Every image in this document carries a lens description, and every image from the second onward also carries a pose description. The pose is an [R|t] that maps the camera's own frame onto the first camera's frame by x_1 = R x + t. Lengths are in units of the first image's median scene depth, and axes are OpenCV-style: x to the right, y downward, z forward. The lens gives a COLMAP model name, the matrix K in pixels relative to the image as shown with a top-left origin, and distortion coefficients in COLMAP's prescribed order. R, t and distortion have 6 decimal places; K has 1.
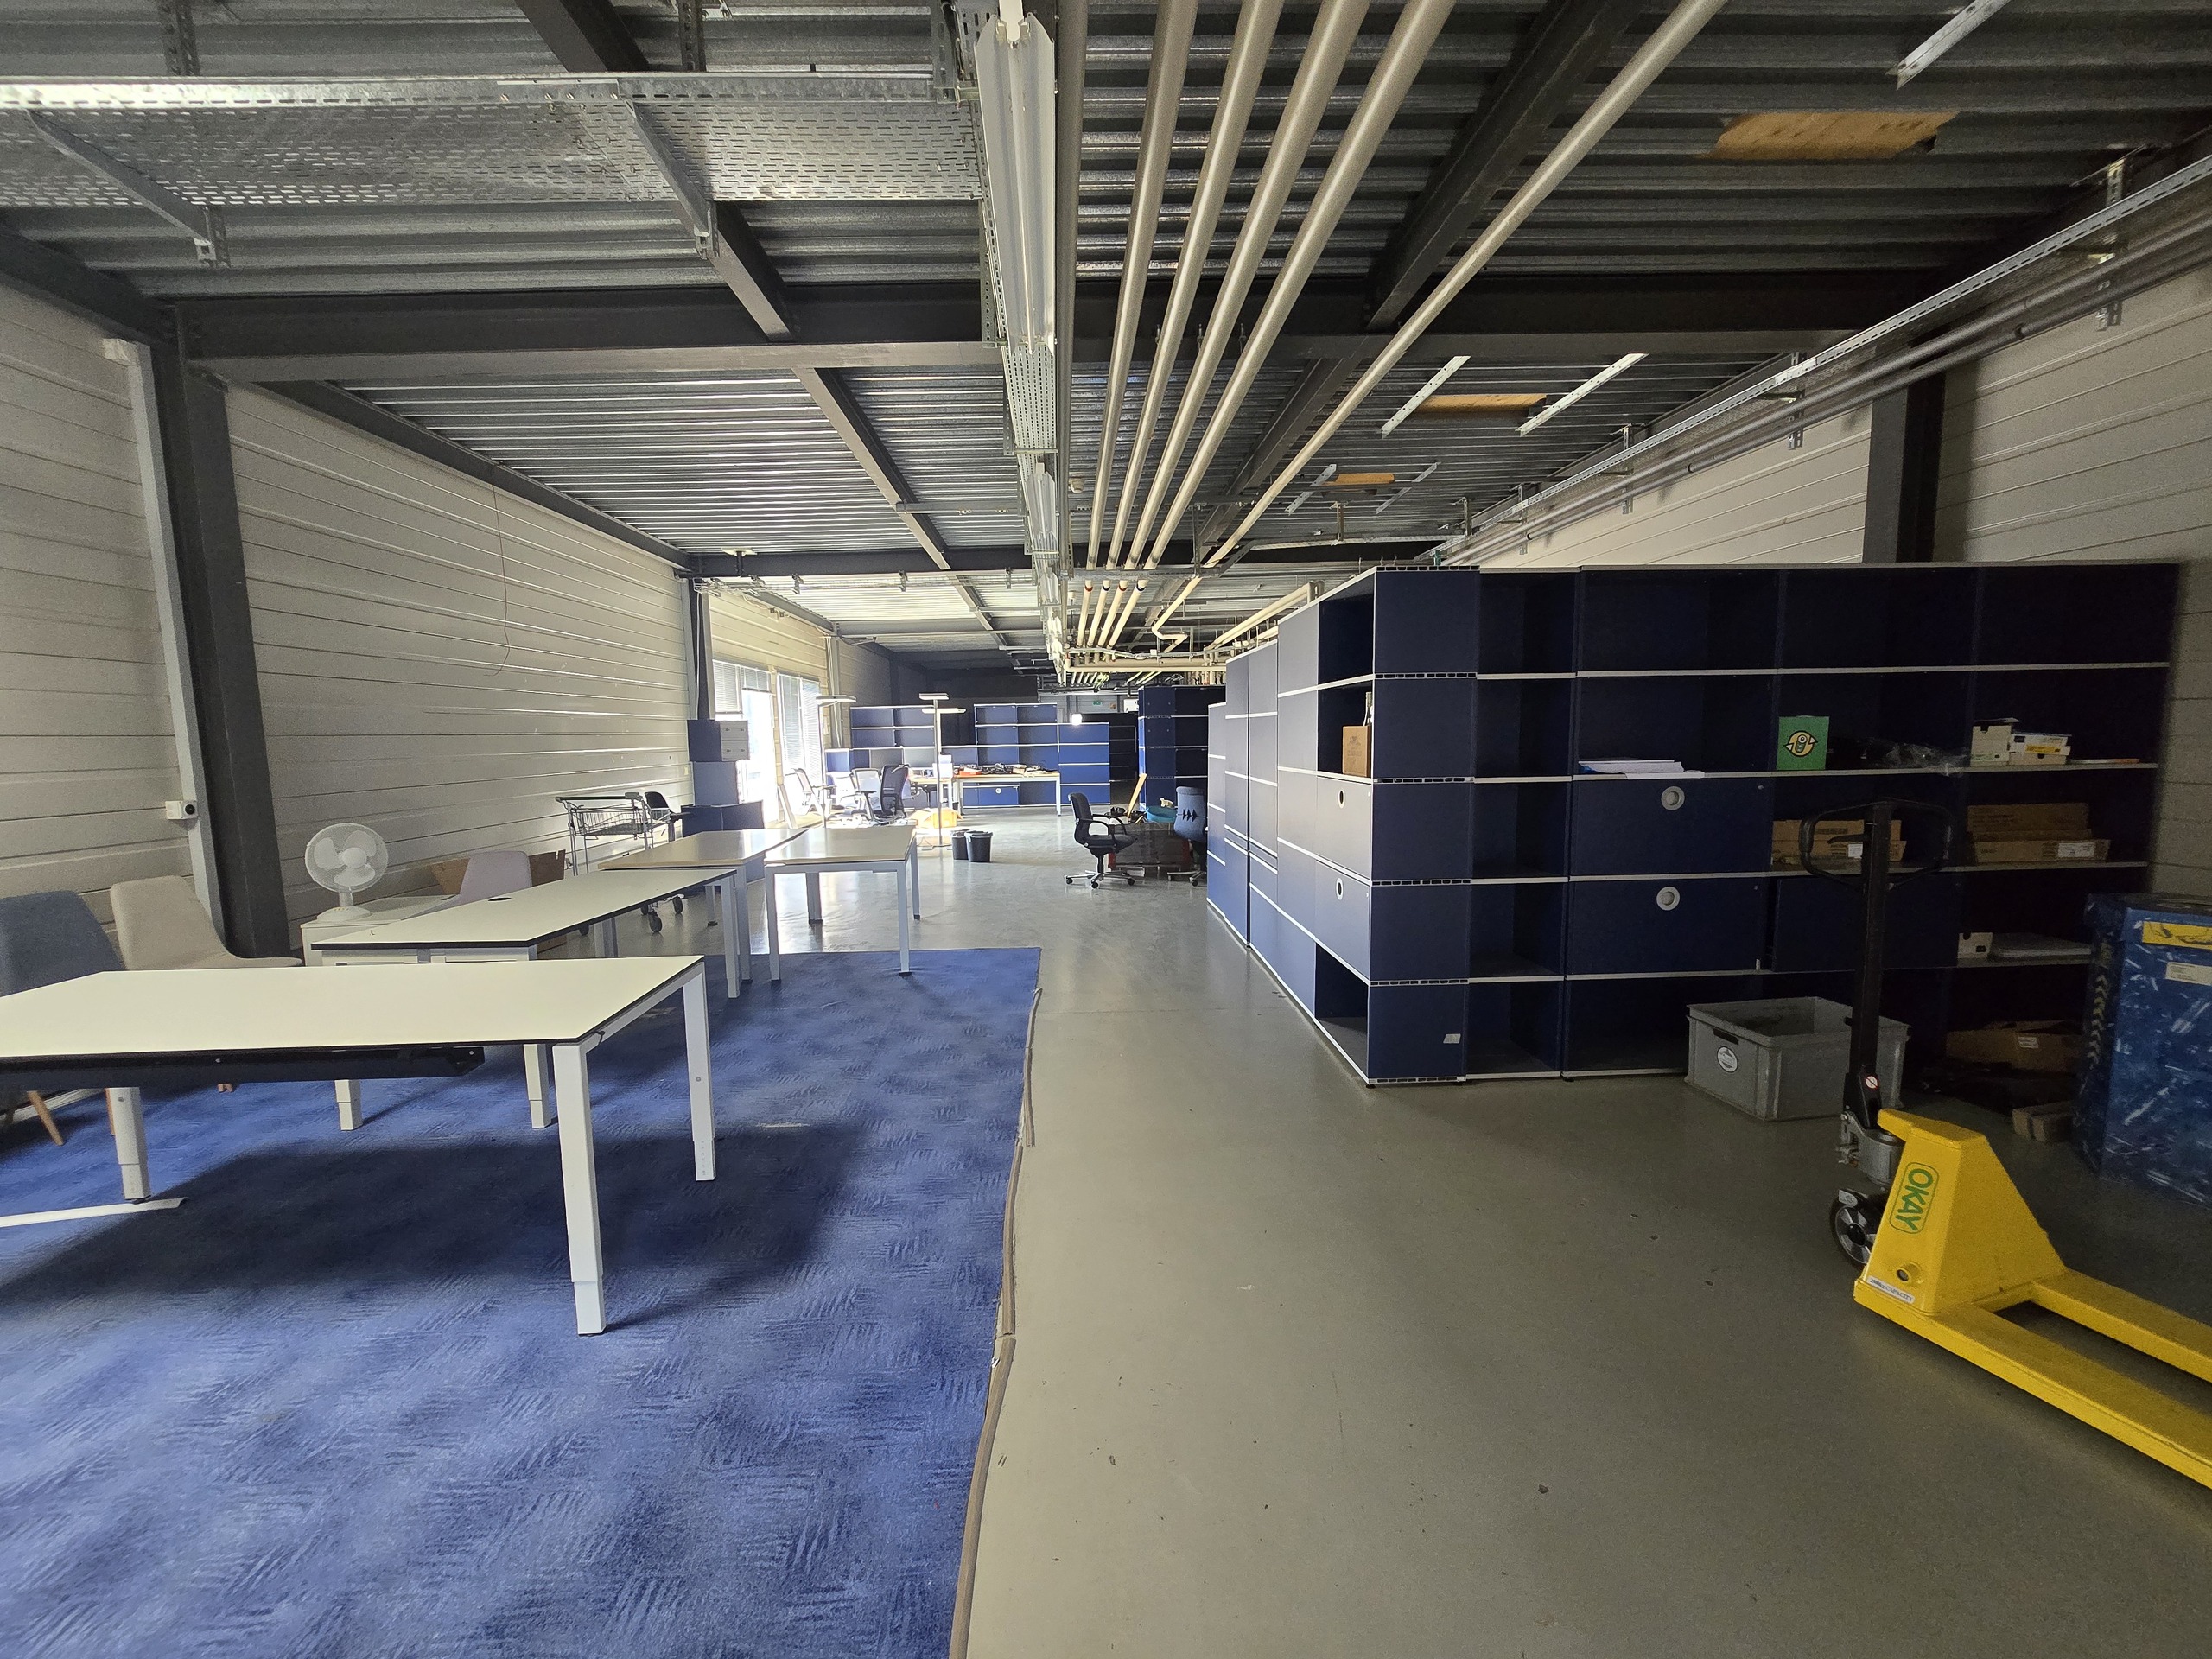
lens RADIAL K [[907.2, 0, 1094.9], [0, 907.2, 829.6], [0, 0, 1]] dist [-0.003401, 0.000160]
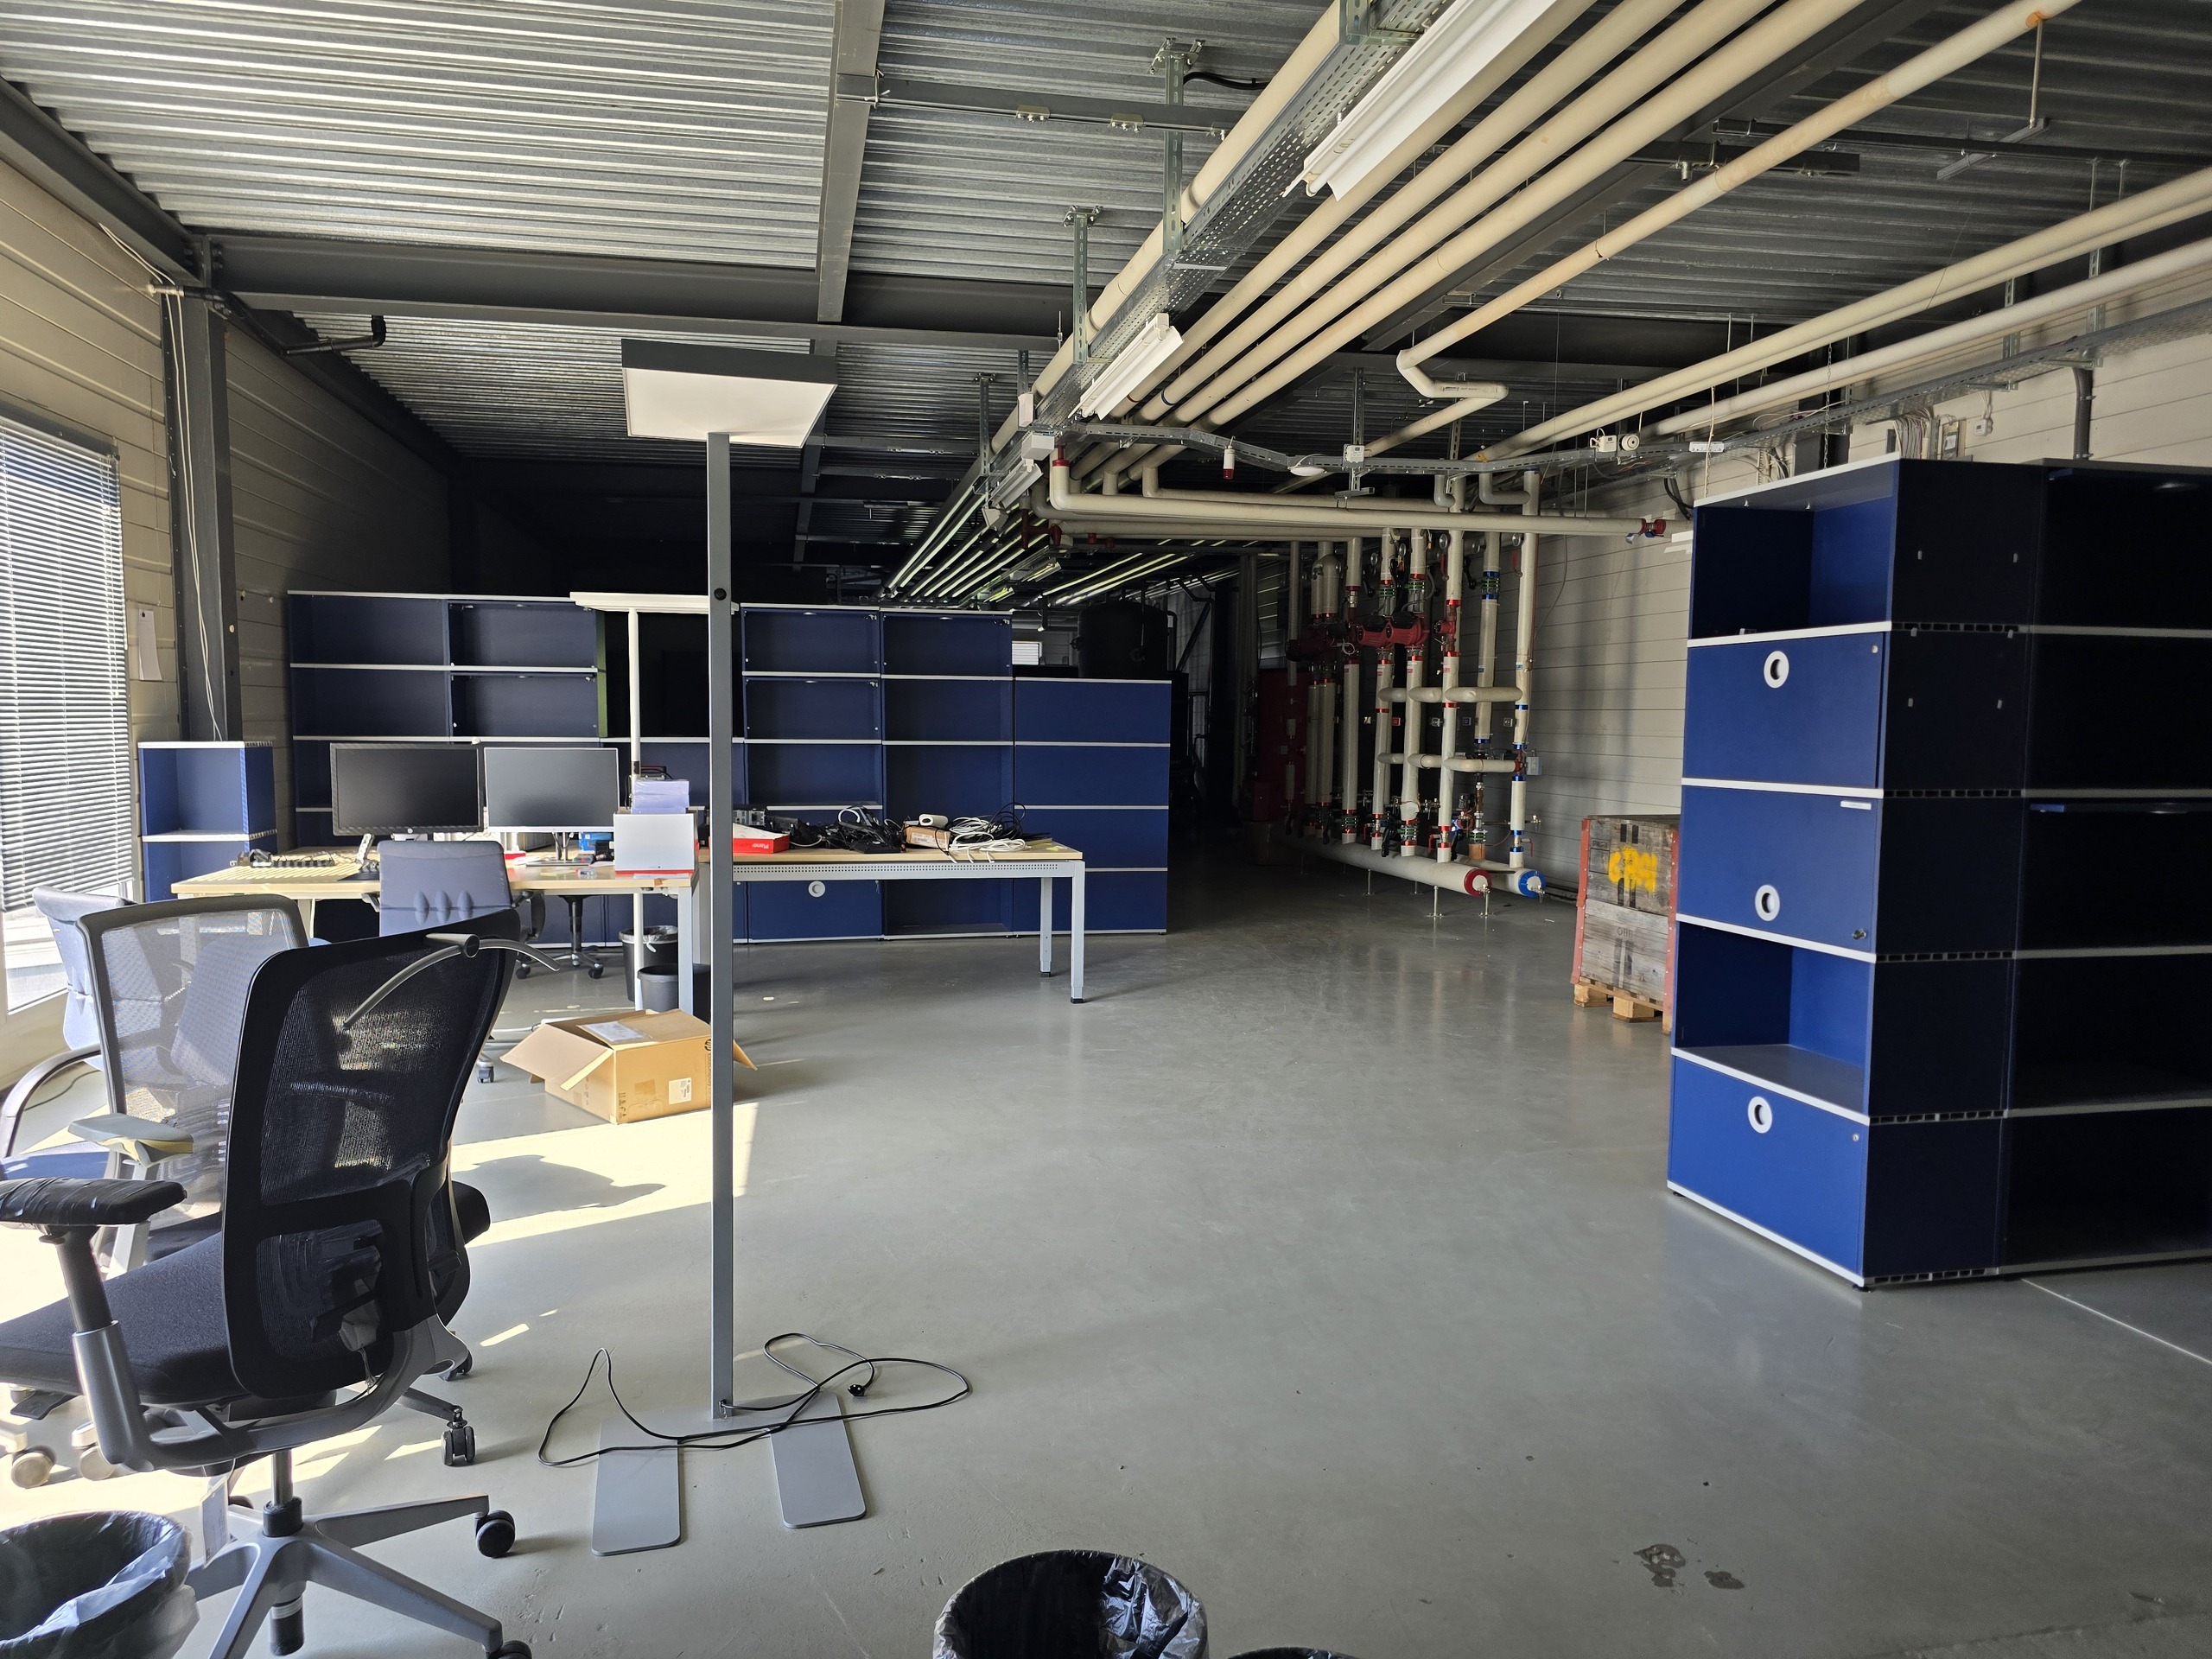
lens RADIAL K [[1481.9, 0, 1083.5], [0, 1481.9, 835.1], [0, 0, 1]] dist [0.001282, 0.001043]
pose [[0.986073, 0.019828, 0.165128, -0.436419], [-0.014935, 0.999413, -0.030822, -0.206870], [-0.165642, 0.027927, 0.985790, 2.168955]]
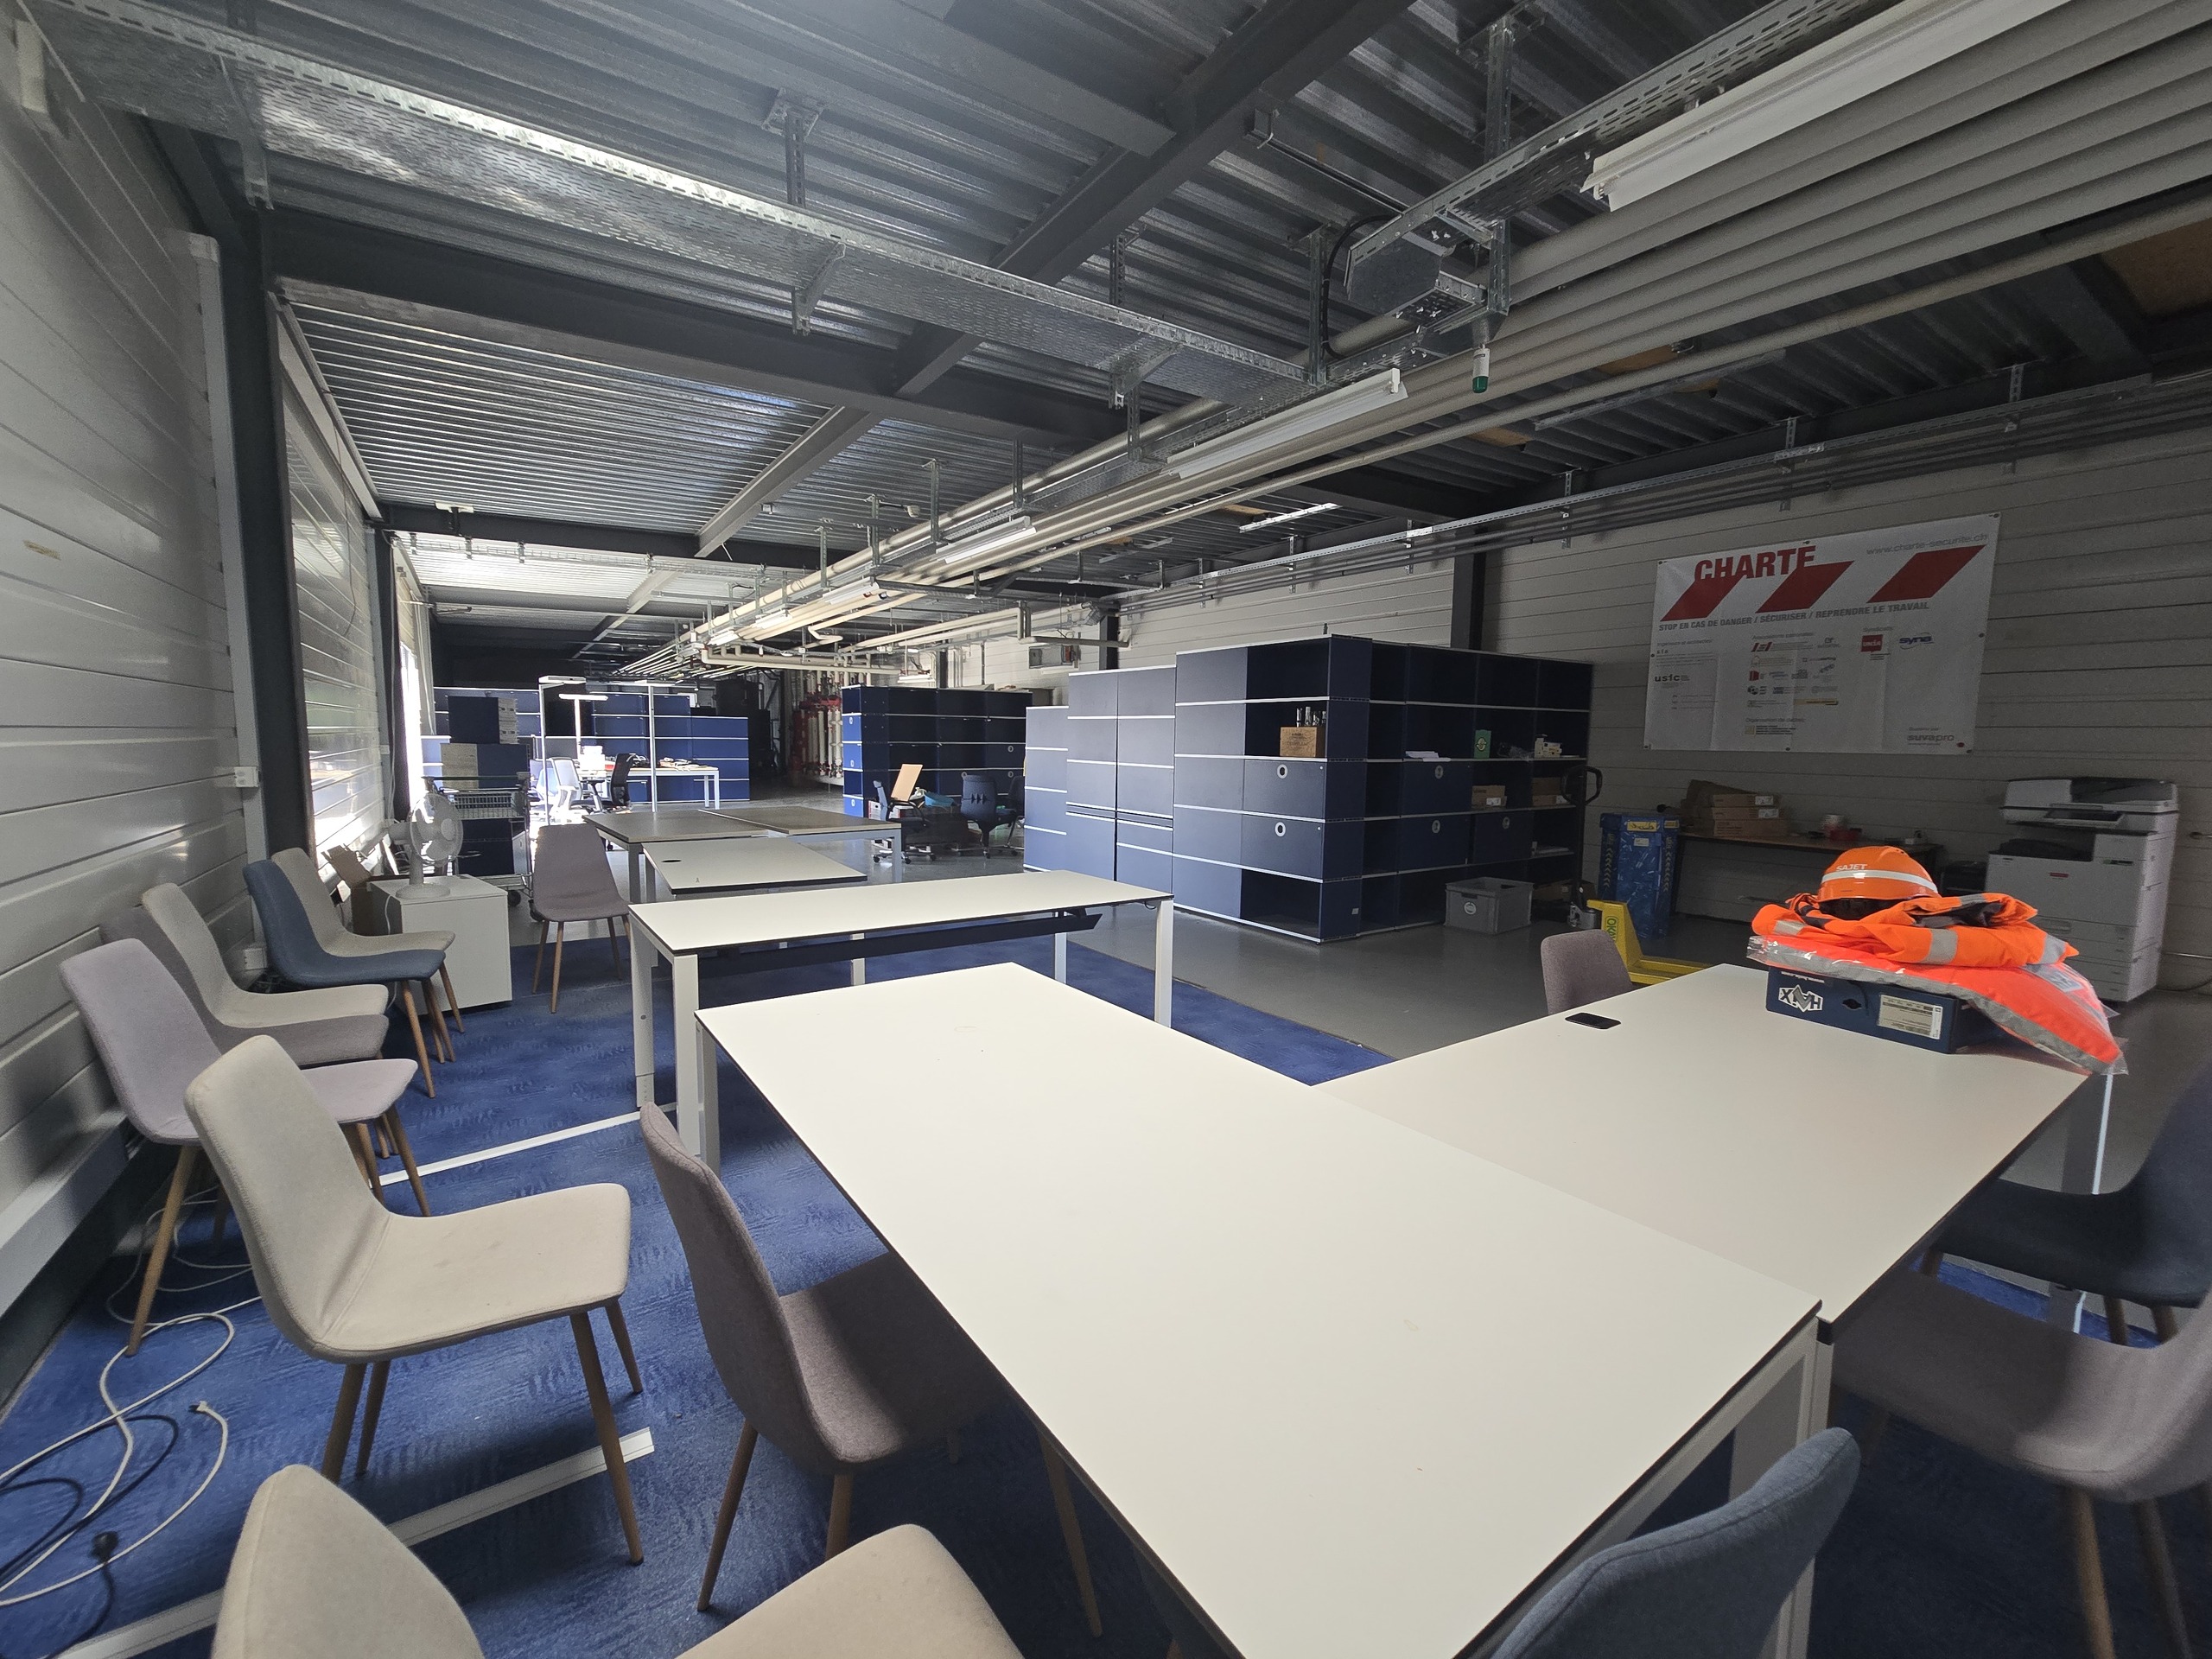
lens RADIAL K [[907.2, 0, 1104.2], [0, 907.2, 825.6], [0, 0, 1]] dist [-0.003401, 0.000160]
pose [[0.850636, -0.022367, 0.525280, -0.766168], [0.026949, 0.999636, -0.001075, 0.048658], [-0.525065, 0.015070, 0.850929, -0.180156]]
